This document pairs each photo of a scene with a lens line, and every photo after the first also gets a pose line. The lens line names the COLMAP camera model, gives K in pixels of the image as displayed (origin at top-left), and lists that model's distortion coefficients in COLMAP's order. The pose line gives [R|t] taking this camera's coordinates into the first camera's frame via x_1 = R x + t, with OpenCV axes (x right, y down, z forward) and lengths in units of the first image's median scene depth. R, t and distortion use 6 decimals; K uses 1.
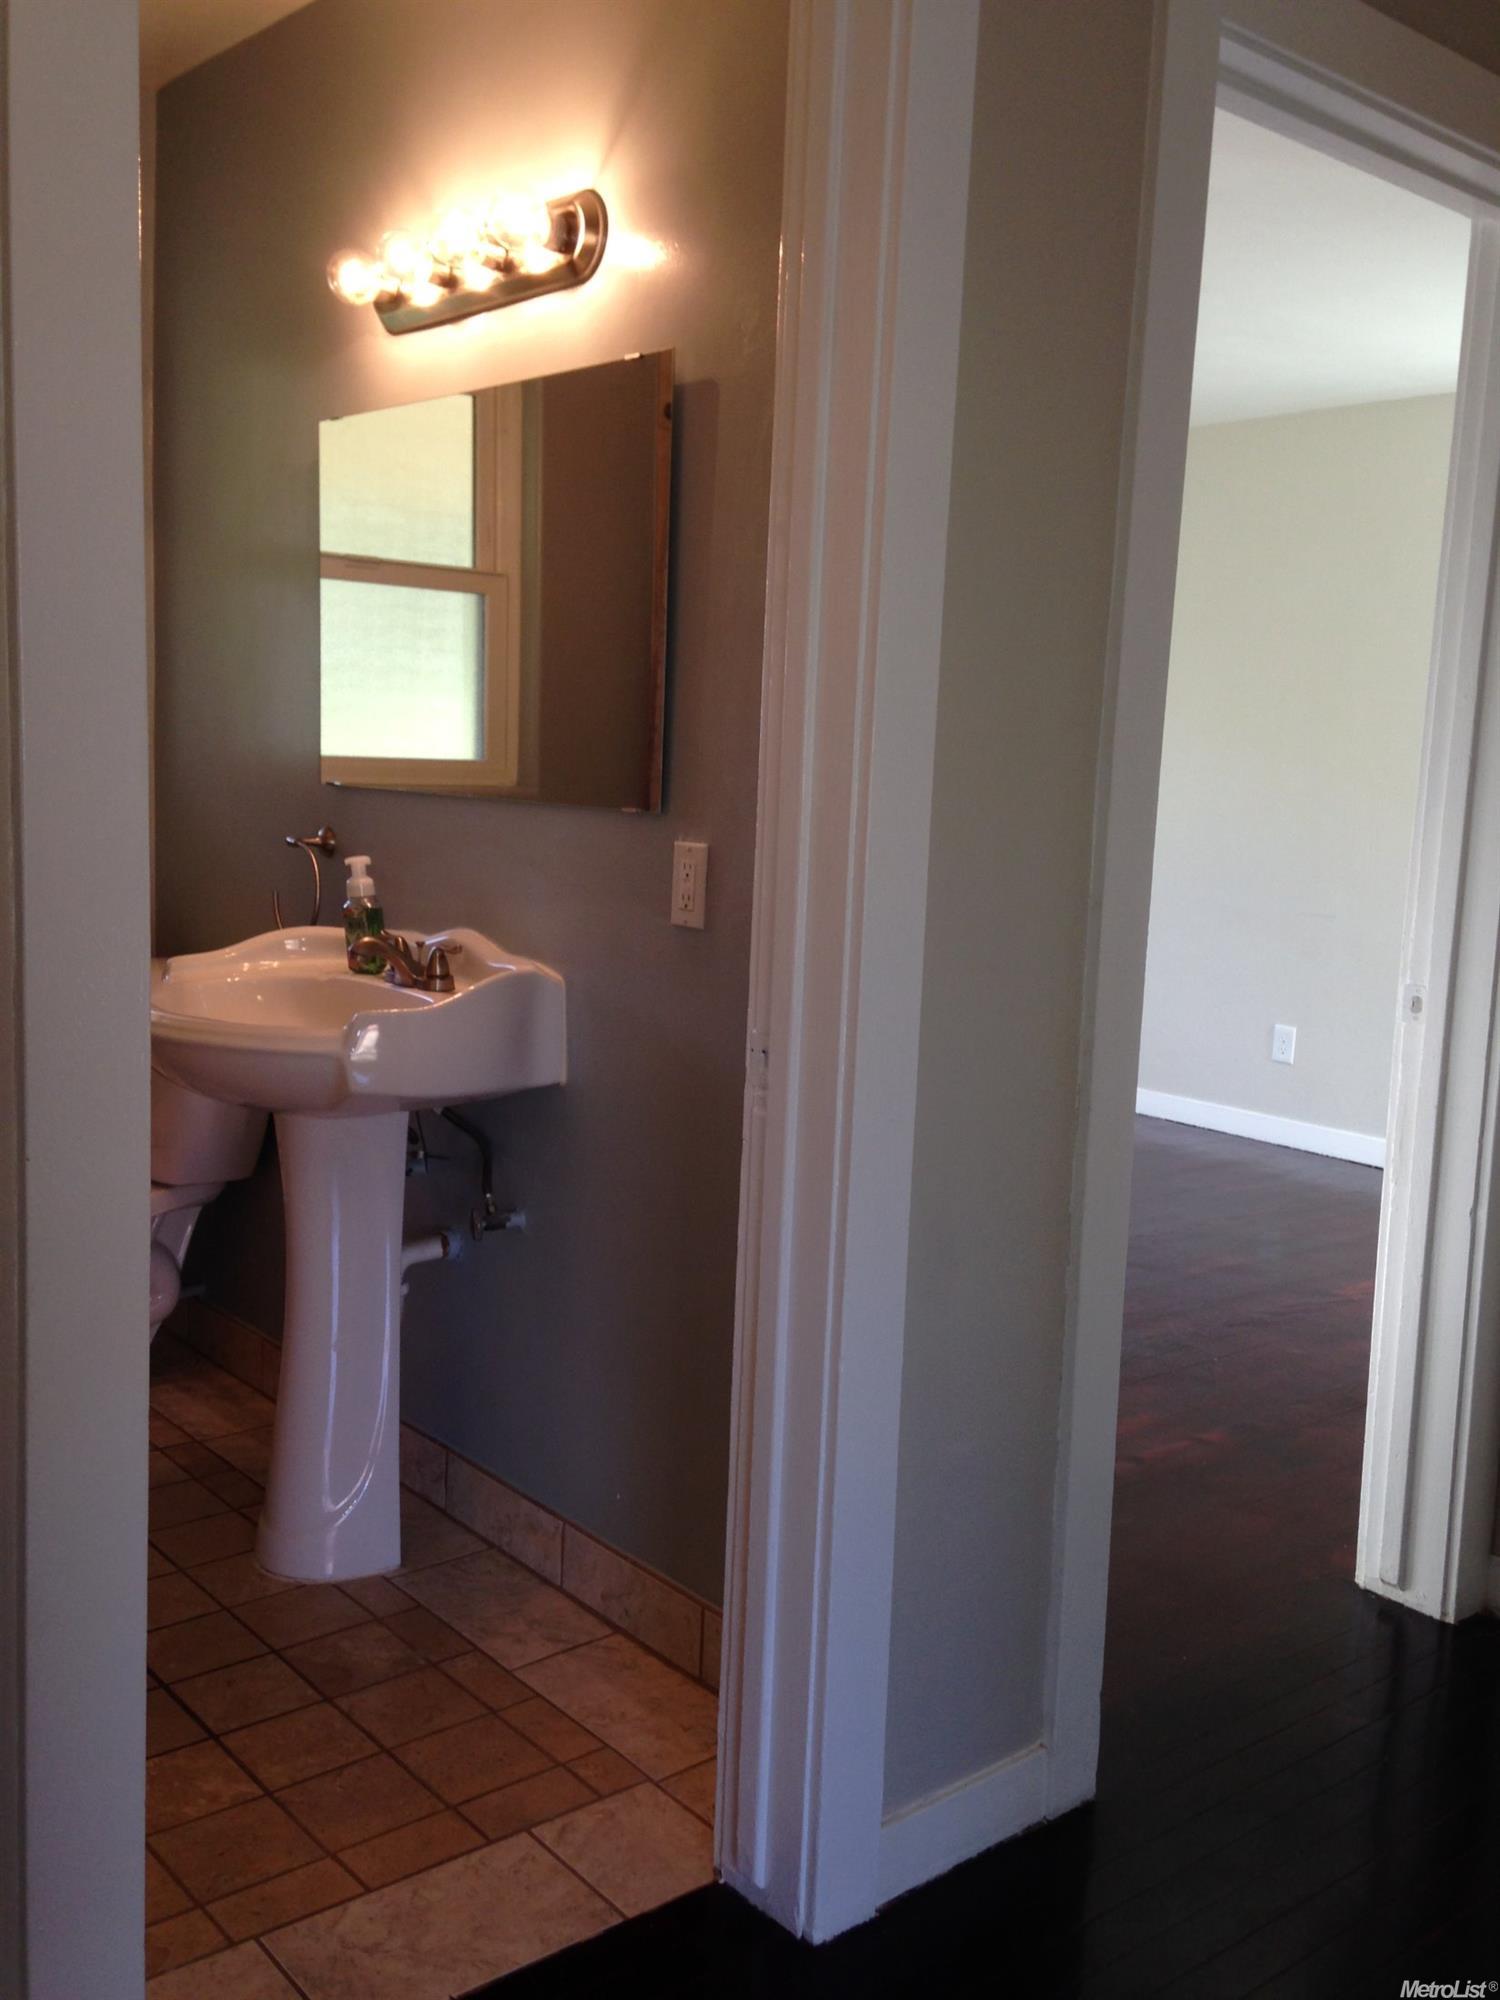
lens RADIAL K [[1849.3, 0, 750.0], [0, 1849.3, 1000.0], [0, 0, 1]] dist [0.264474, -0.370893]
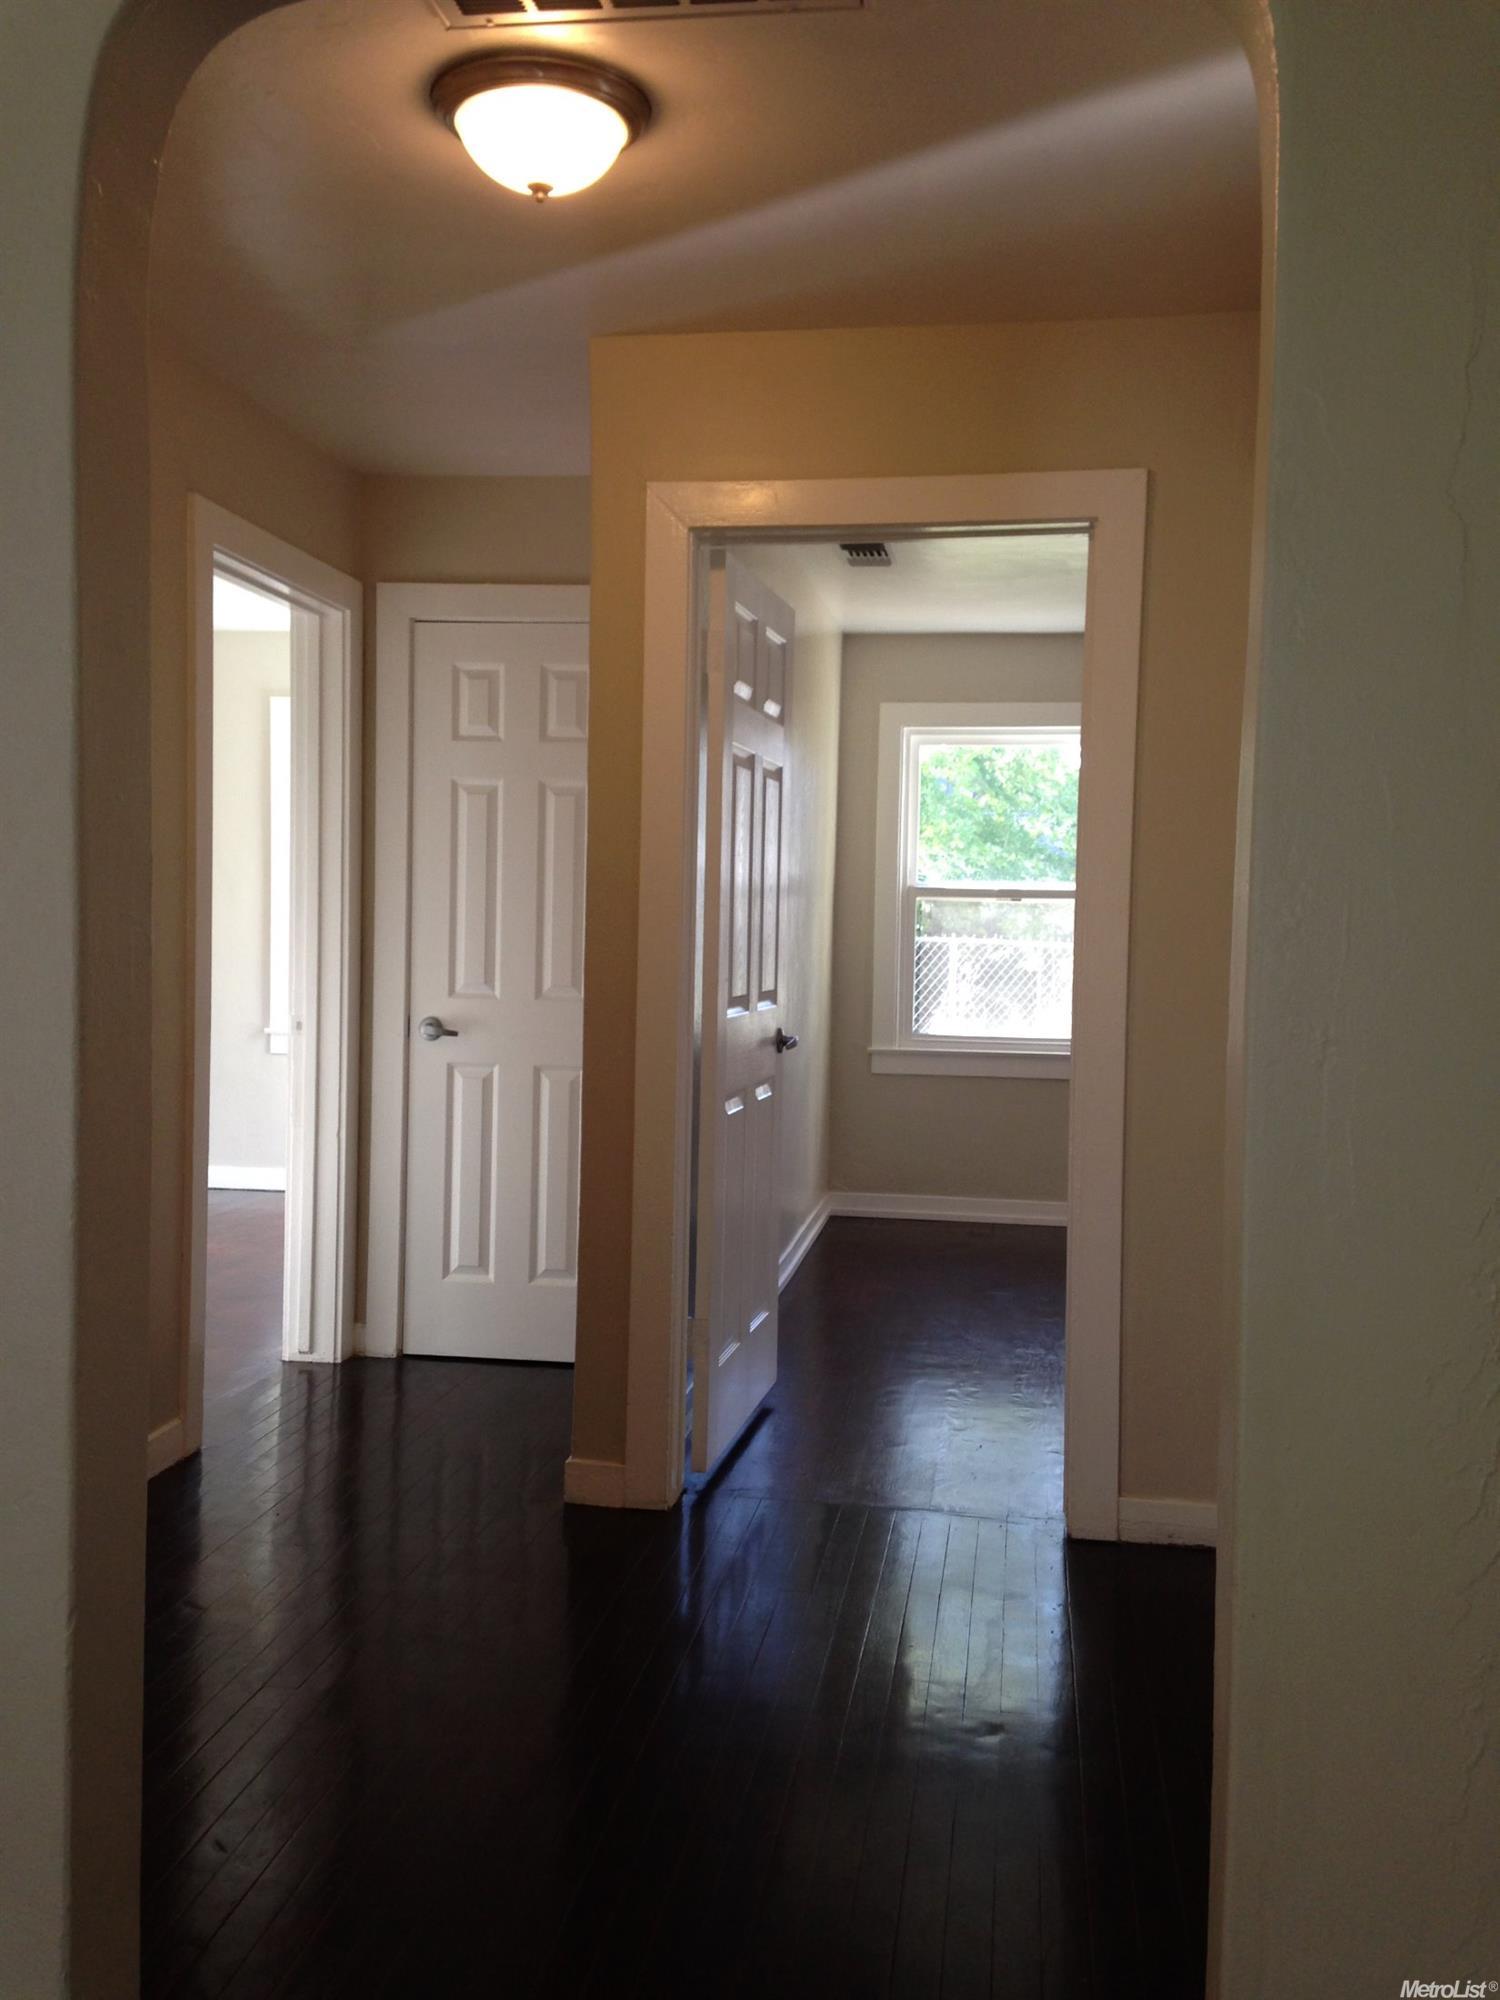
lens RADIAL K [[1849.3, 0, 750.0], [0, 1849.3, 1000.0], [0, 0, 1]] dist [0.264474, -0.370893]
pose [[0.755906, -0.049582, 0.652800, -0.490951], [0.098568, 0.994381, -0.038609, 0.089298], [-0.647218, 0.093530, 0.756546, -0.635205]]
